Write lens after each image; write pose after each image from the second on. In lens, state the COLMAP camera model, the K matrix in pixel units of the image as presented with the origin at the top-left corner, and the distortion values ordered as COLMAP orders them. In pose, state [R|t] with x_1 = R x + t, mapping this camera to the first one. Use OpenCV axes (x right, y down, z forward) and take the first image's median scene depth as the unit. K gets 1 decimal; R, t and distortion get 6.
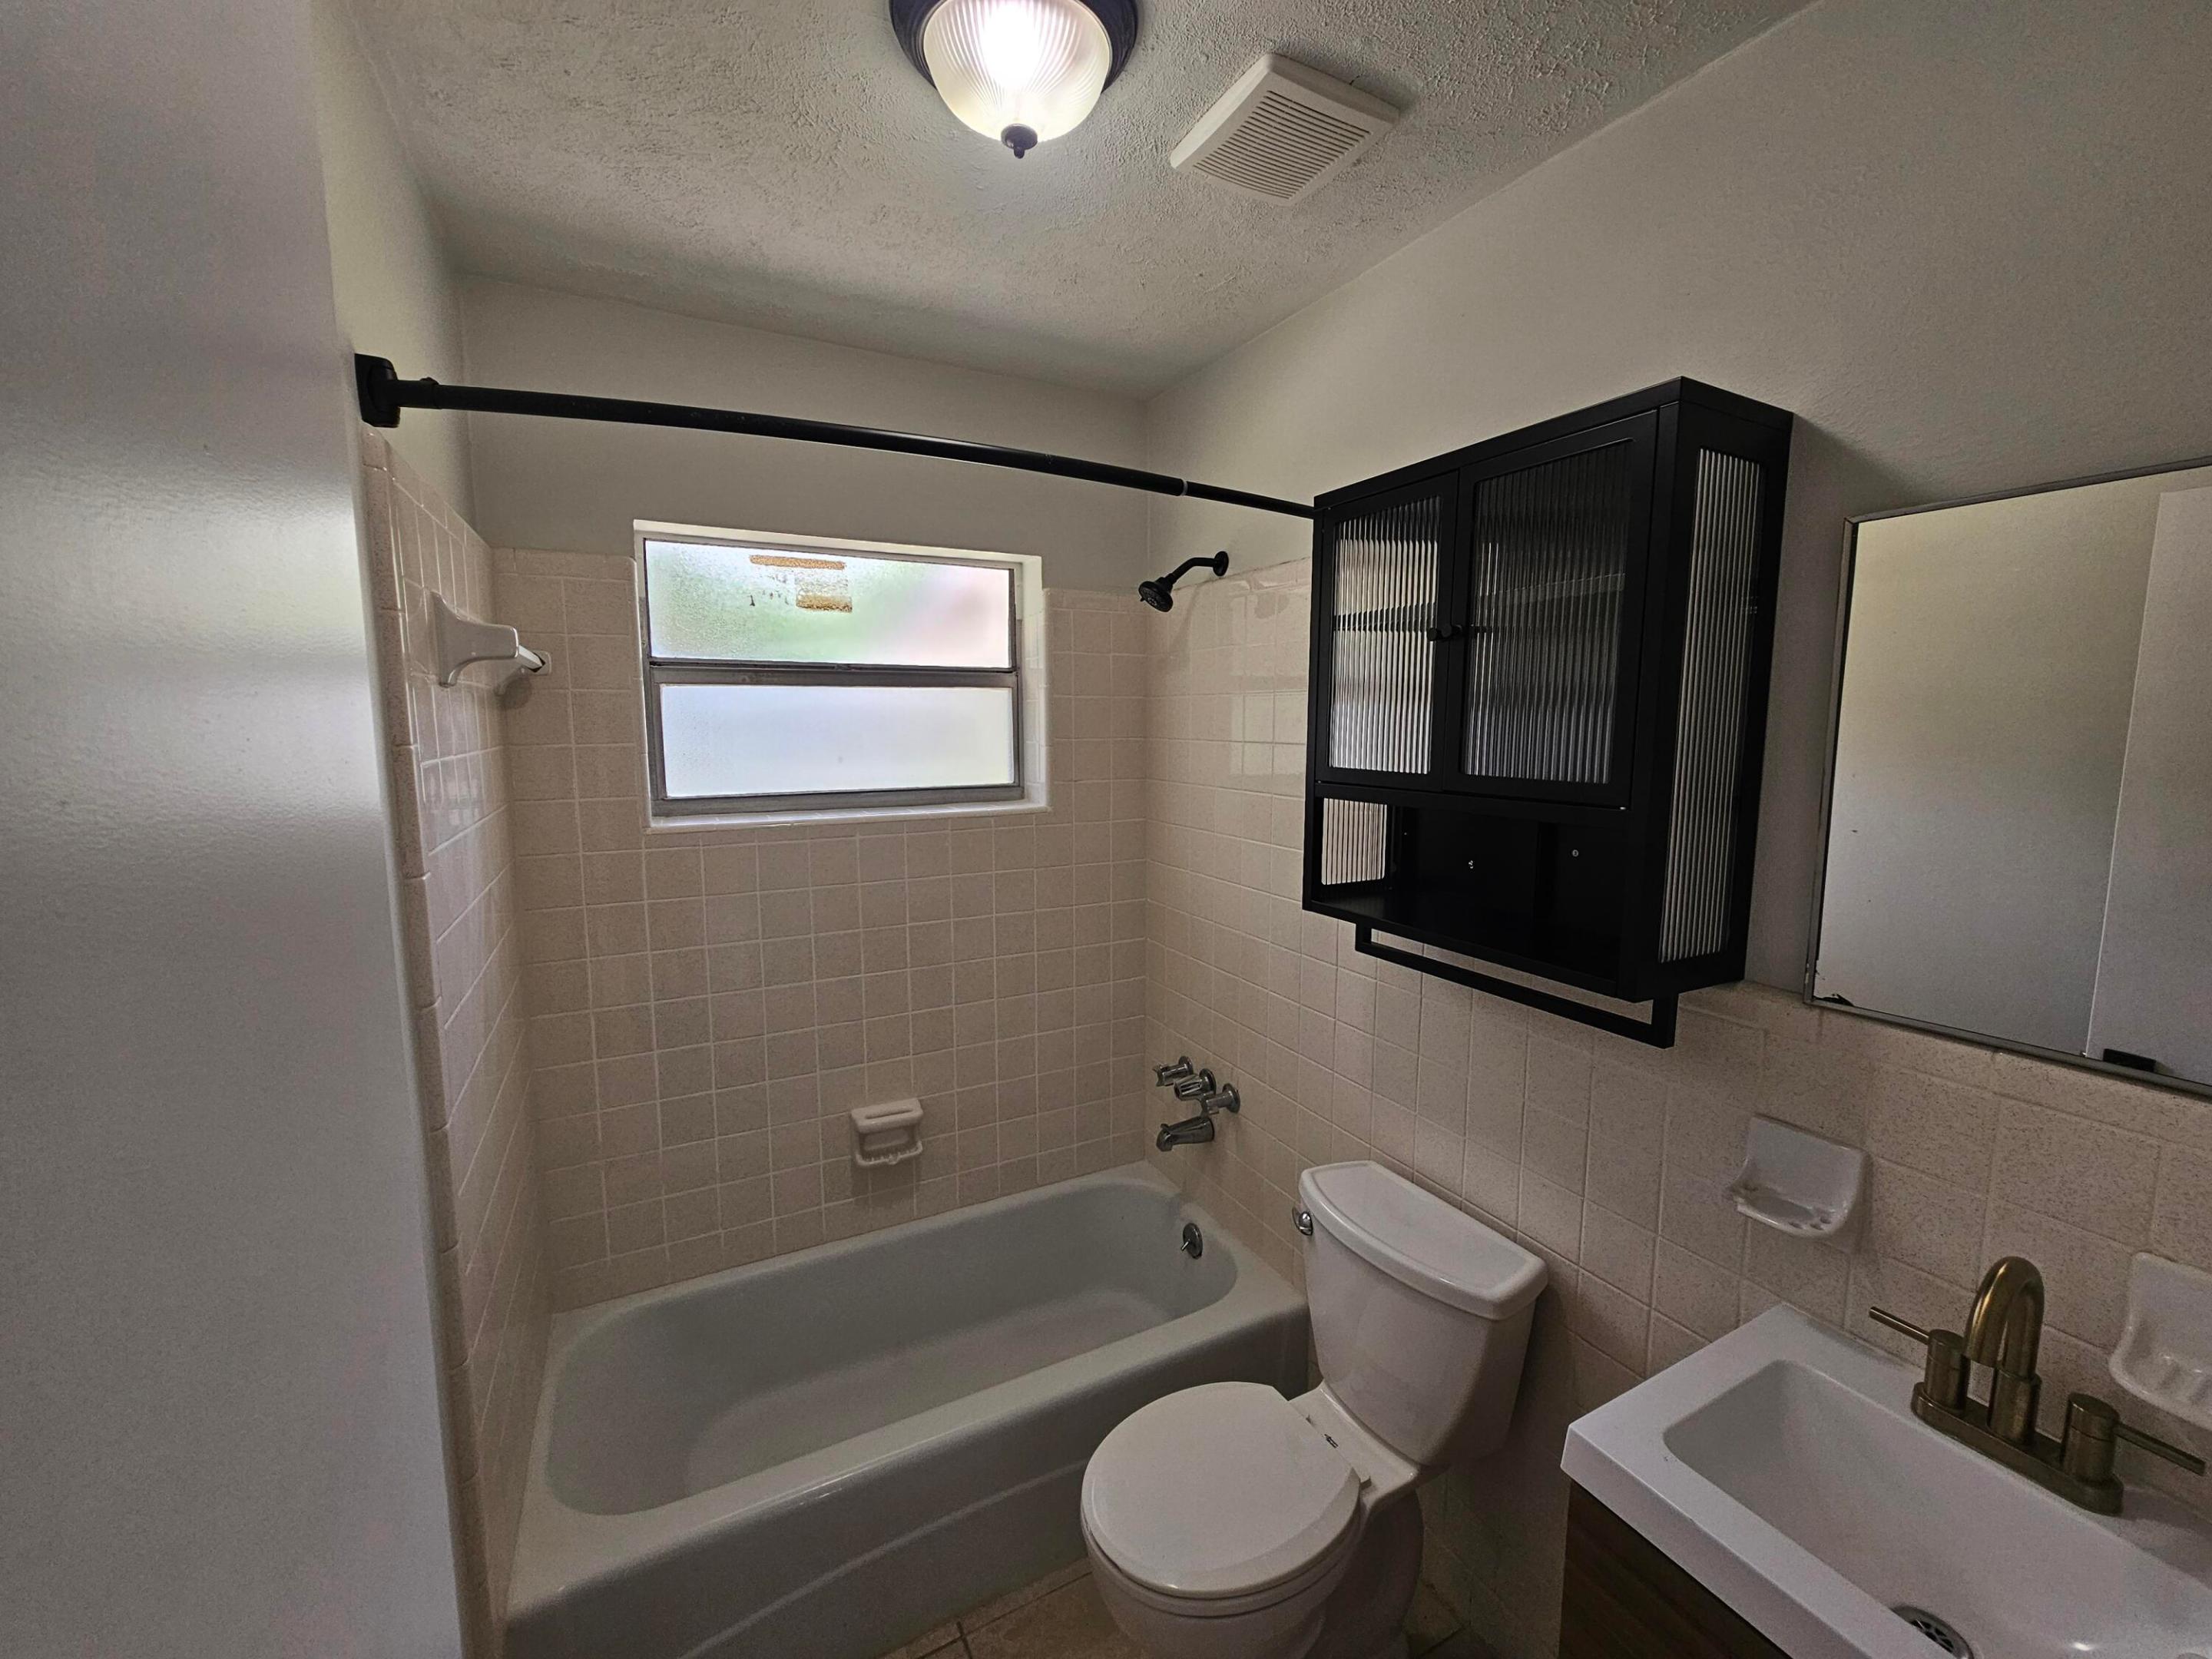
lens RADIAL K [[903.6, 0, 1120.9], [0, 903.6, 822.7], [0, 0, 1]] dist [0.002050, 0.000059]
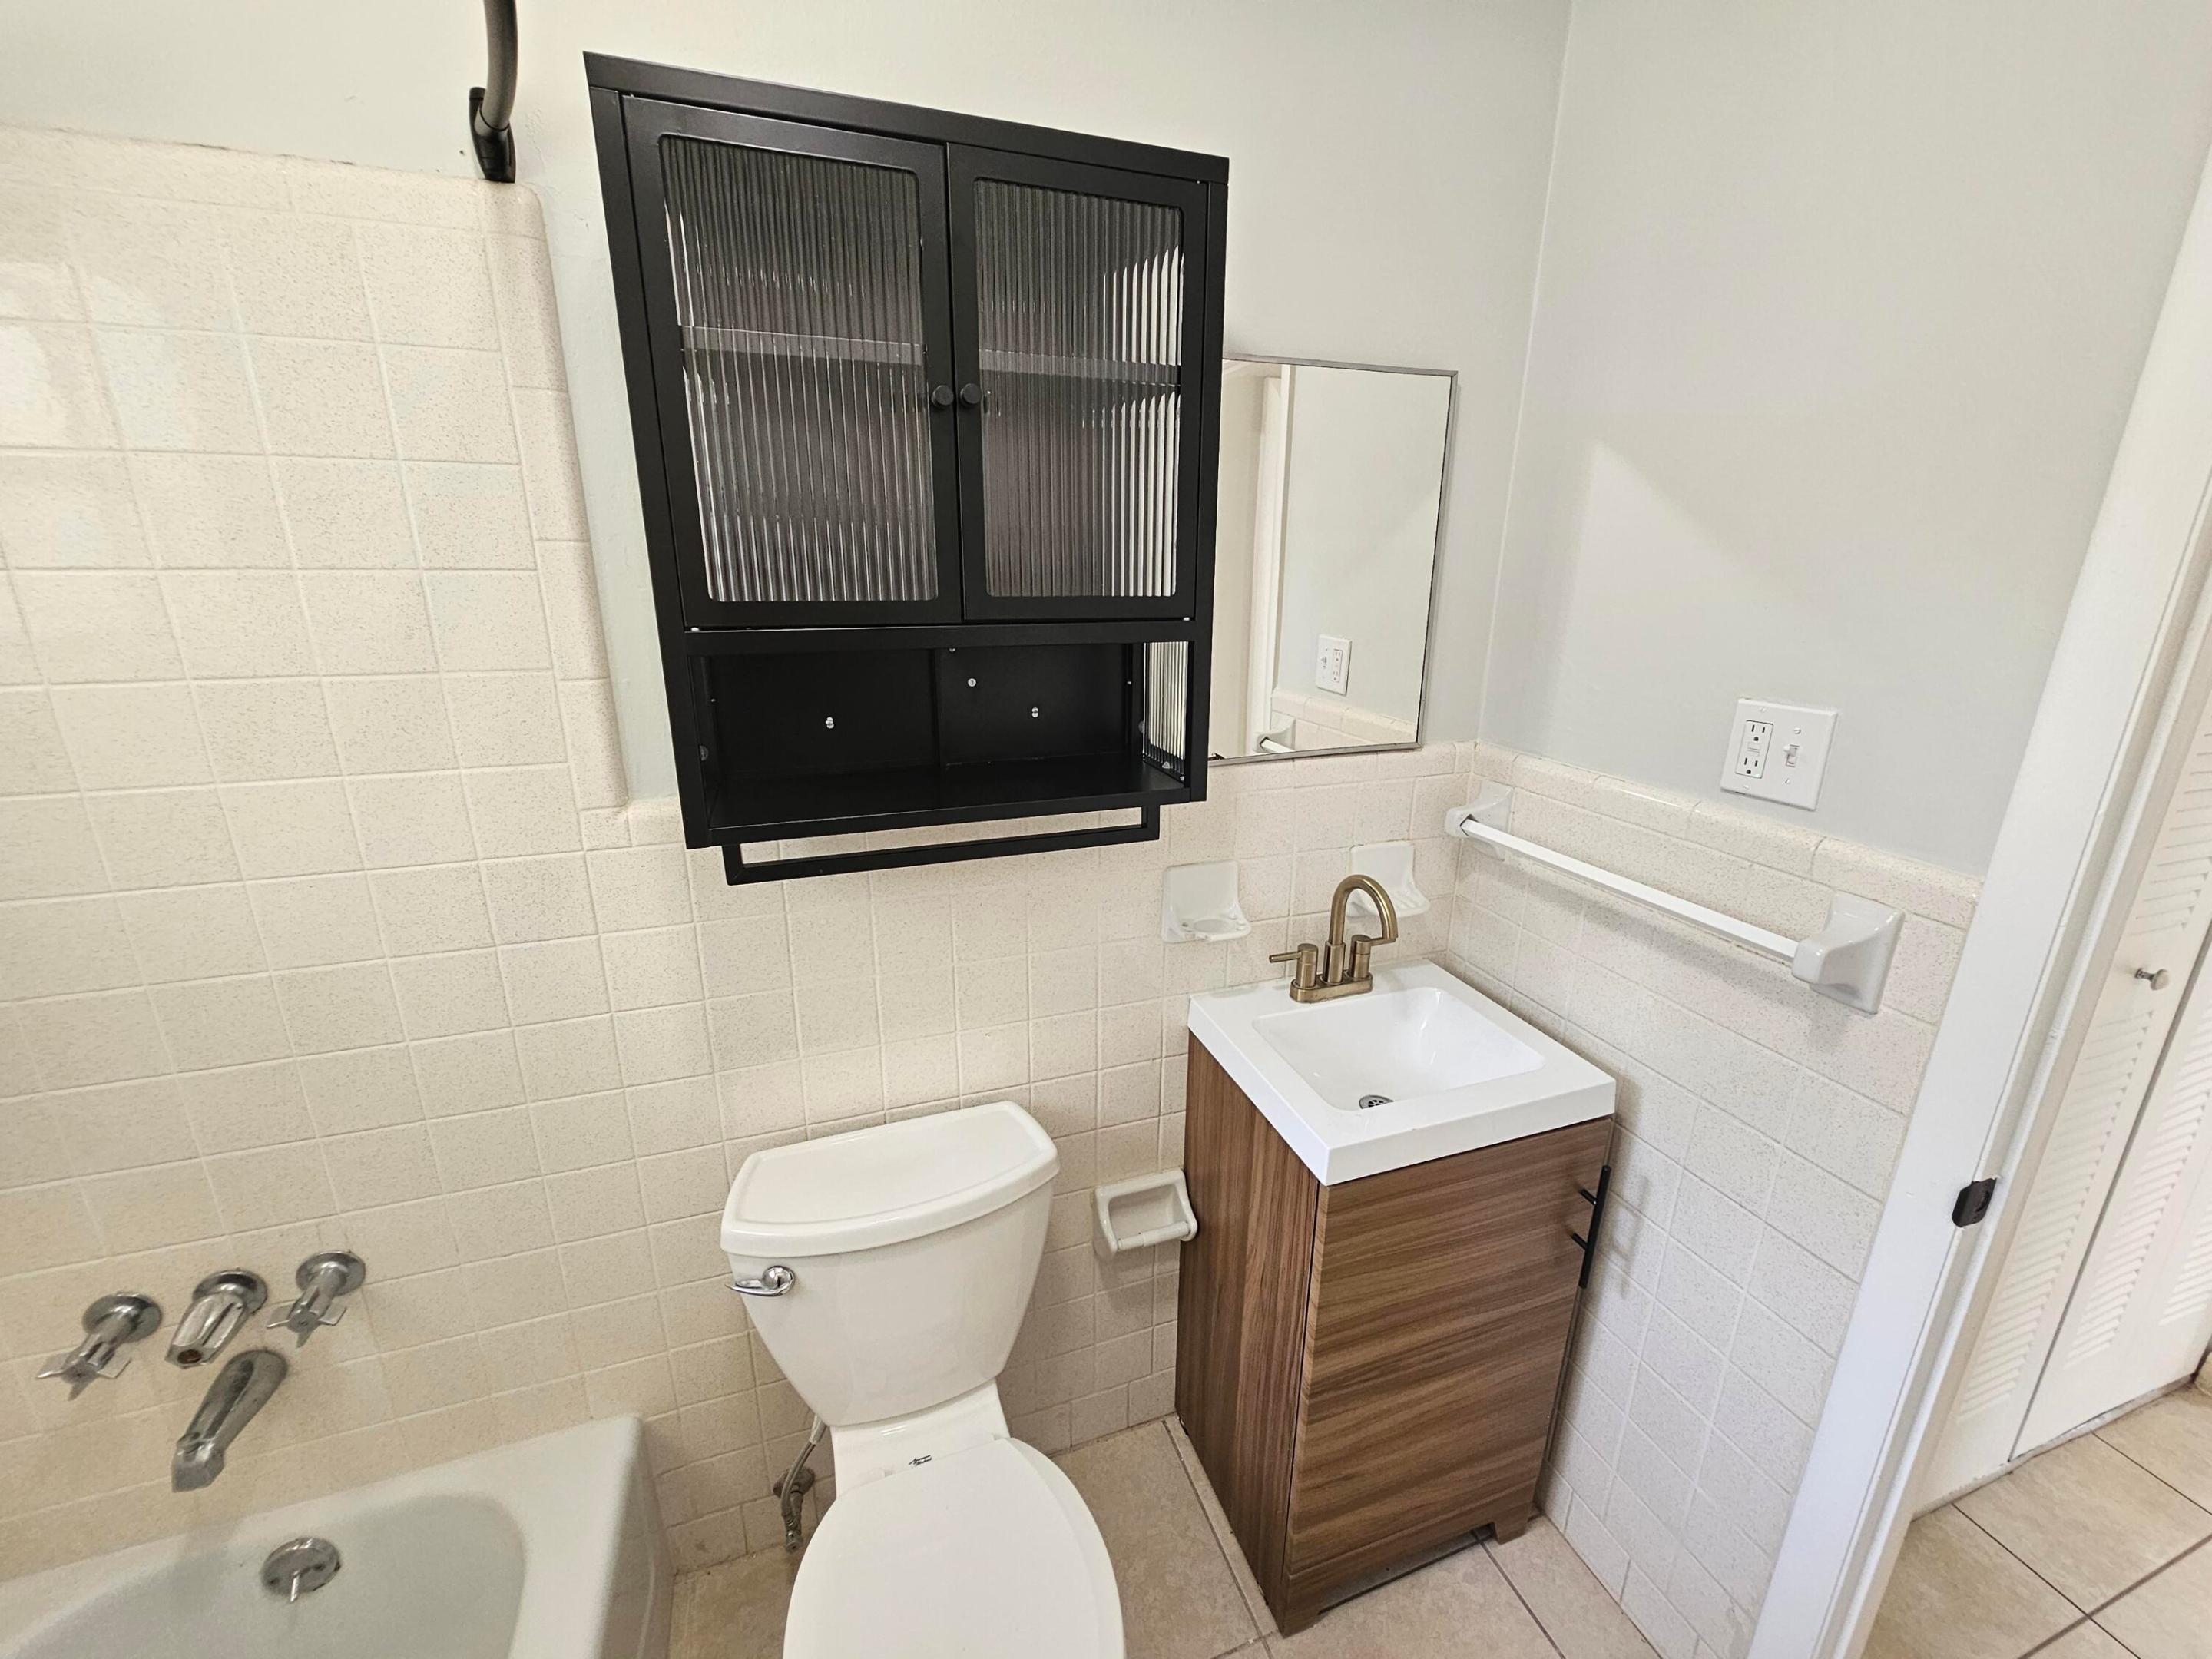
lens RADIAL K [[903.6, 0, 1120.9], [0, 903.6, 822.7], [0, 0, 1]] dist [0.002050, 0.000059]
pose [[0.132934, -0.286641, 0.948770, -0.362014], [0.097654, 0.956396, 0.275263, -0.063791], [-0.986302, 0.056059, 0.155129, 0.707026]]
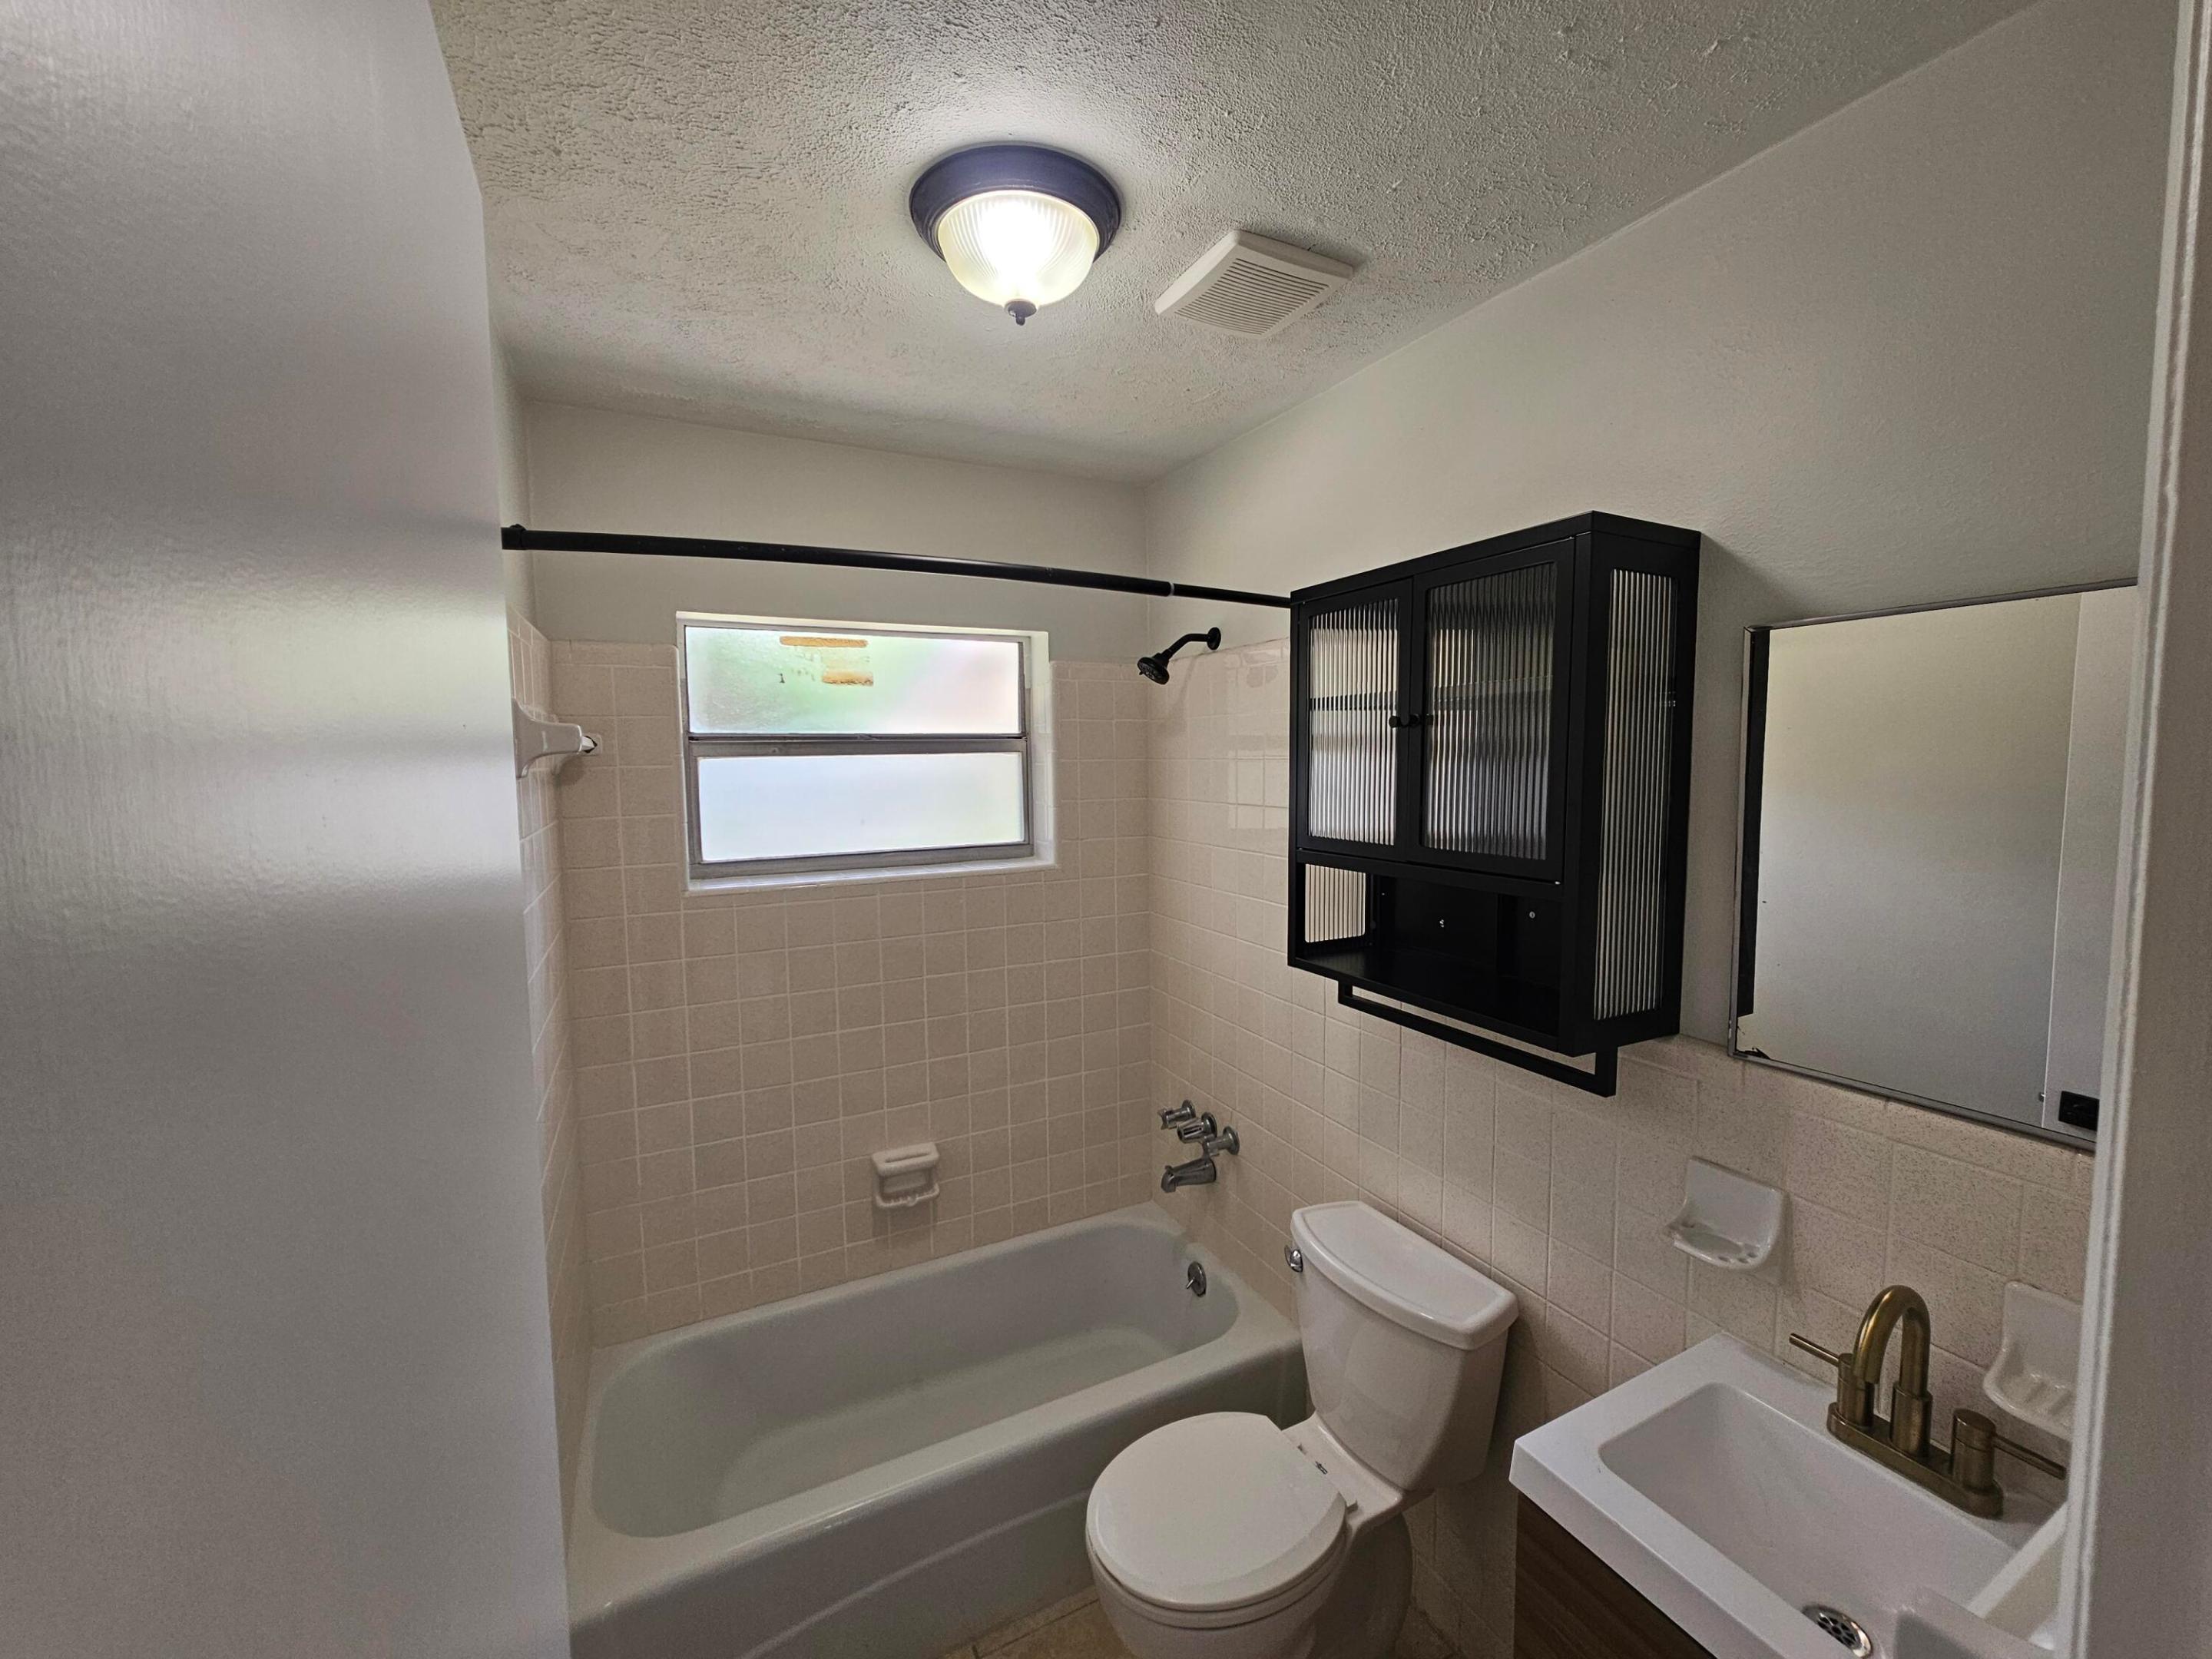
lens RADIAL K [[903.6, 0, 1120.9], [0, 903.6, 822.7], [0, 0, 1]] dist [0.002050, 0.000059]
pose [[0.999806, -0.010311, -0.016754, 0.023220], [0.009655, 0.999200, -0.038812, -0.039467], [0.017141, 0.038642, 0.999106, -0.104345]]
